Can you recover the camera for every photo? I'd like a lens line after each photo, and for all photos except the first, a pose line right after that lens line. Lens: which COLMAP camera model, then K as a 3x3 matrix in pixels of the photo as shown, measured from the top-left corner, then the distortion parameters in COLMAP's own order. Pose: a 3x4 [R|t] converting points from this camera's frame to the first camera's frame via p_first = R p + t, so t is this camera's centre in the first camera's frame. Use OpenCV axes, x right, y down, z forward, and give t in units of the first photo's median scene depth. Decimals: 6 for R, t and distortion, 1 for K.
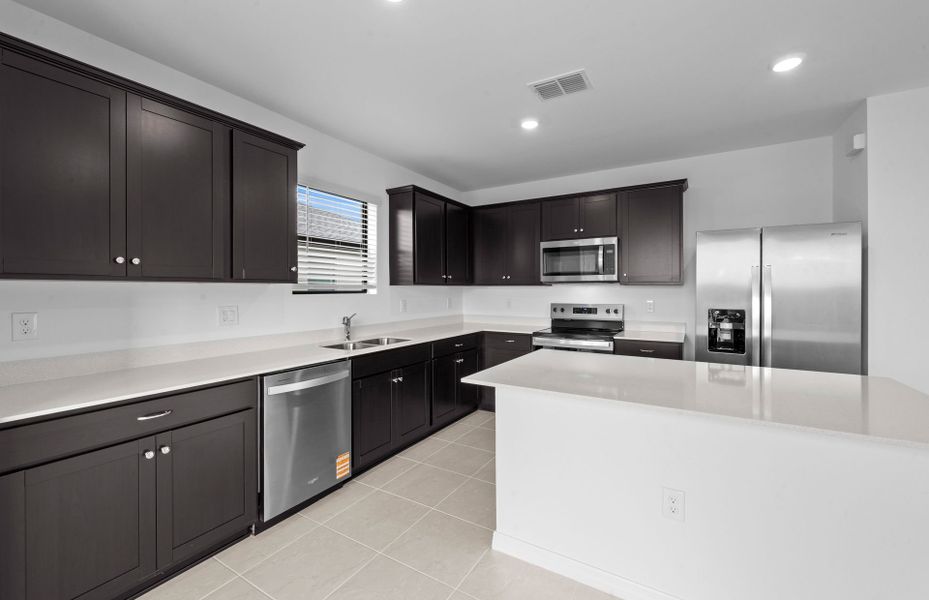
lens RADIAL K [[381.2, 0, 463.5], [0, 381.2, 290.1], [0, 0, 1]] dist [-0.002623, -0.000111]
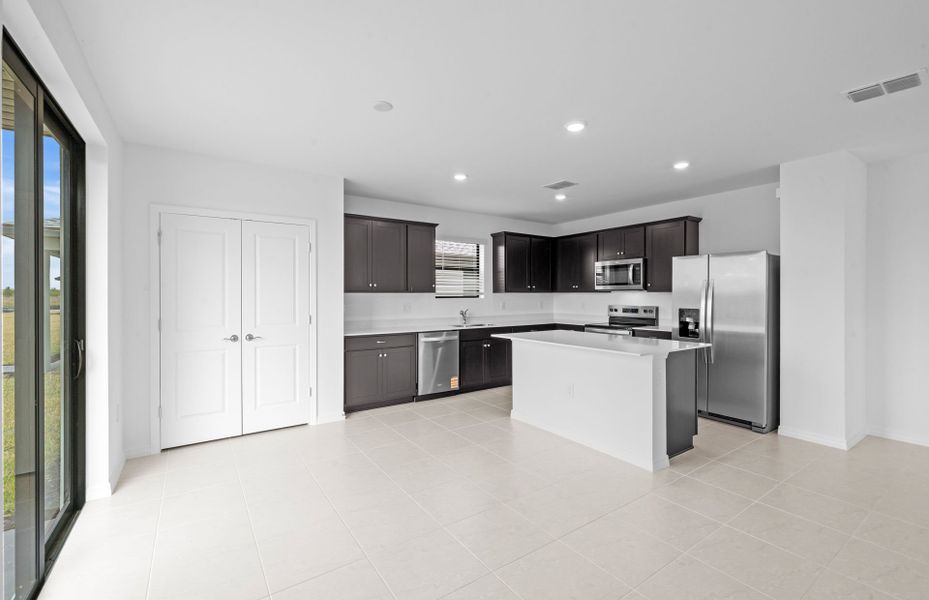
lens RADIAL K [[381.2, 0, 466.7], [0, 381.2, 293.5], [0, 0, 1]] dist [-0.002623, -0.000111]
pose [[0.914630, -0.002659, -0.404284, 0.402225], [0.001352, 0.999993, -0.003518, -0.004398], [0.404290, 0.002671, 0.914627, -0.592476]]
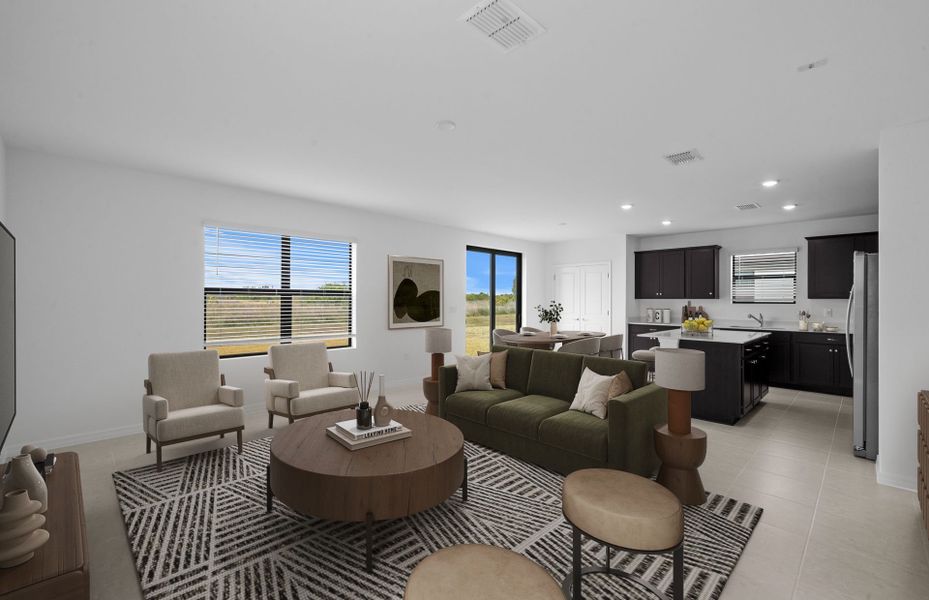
lens RADIAL K [[381.2, 0, 468.0], [0, 381.2, 301.6], [0, 0, 1]] dist [-0.002623, -0.000111]
pose [[-0.199284, 0.004224, -0.979933, 1.833908], [-0.004344, 0.999977, 0.005194, -0.004302], [0.979932, 0.005292, -0.199261, -0.094455]]
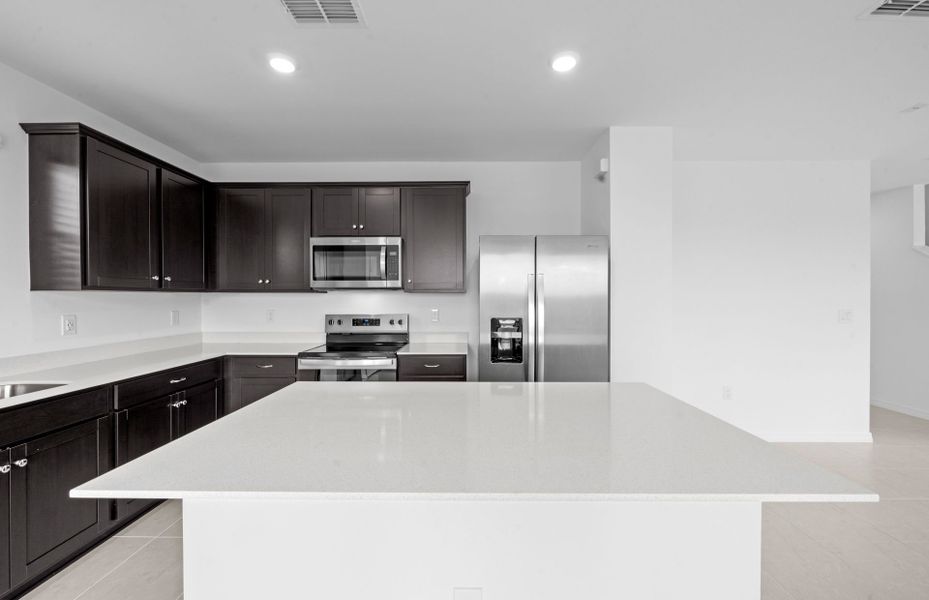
lens RADIAL K [[381.2, 0, 465.0], [0, 381.2, 295.9], [0, 0, 1]] dist [-0.002623, -0.000111]
pose [[0.860008, 0.001059, 0.510280, 0.089020], [0.001017, 0.999992, -0.003791, -0.001785], [-0.510280, 0.003779, 0.860000, 0.185323]]
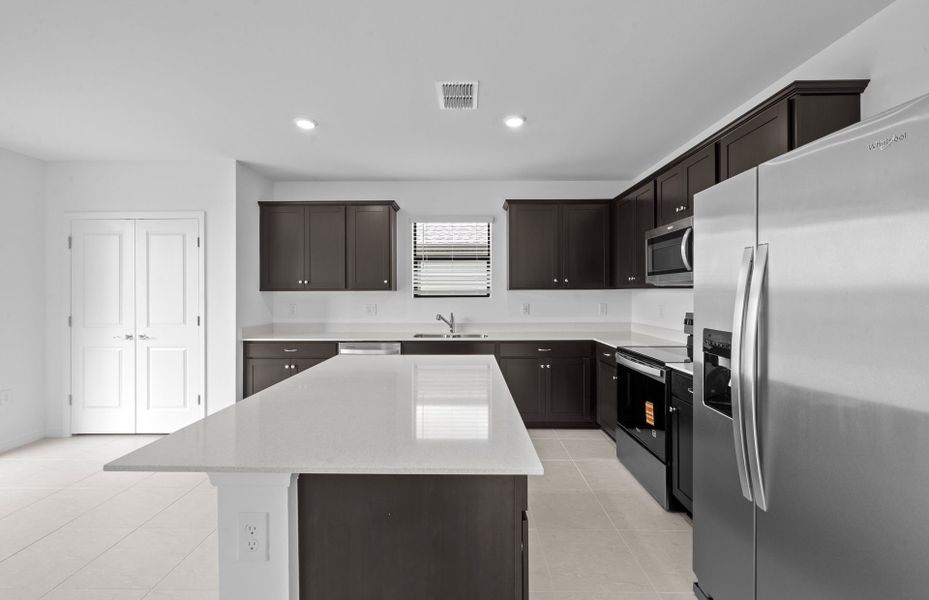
lens RADIAL K [[381.2, 0, 465.9], [0, 381.2, 293.9], [0, 0, 1]] dist [-0.002623, -0.000111]
pose [[0.525026, -0.003112, -0.851081, 0.789208], [0.003617, 0.999992, -0.001425, -0.000701], [0.851079, -0.002330, 0.525033, 0.336873]]
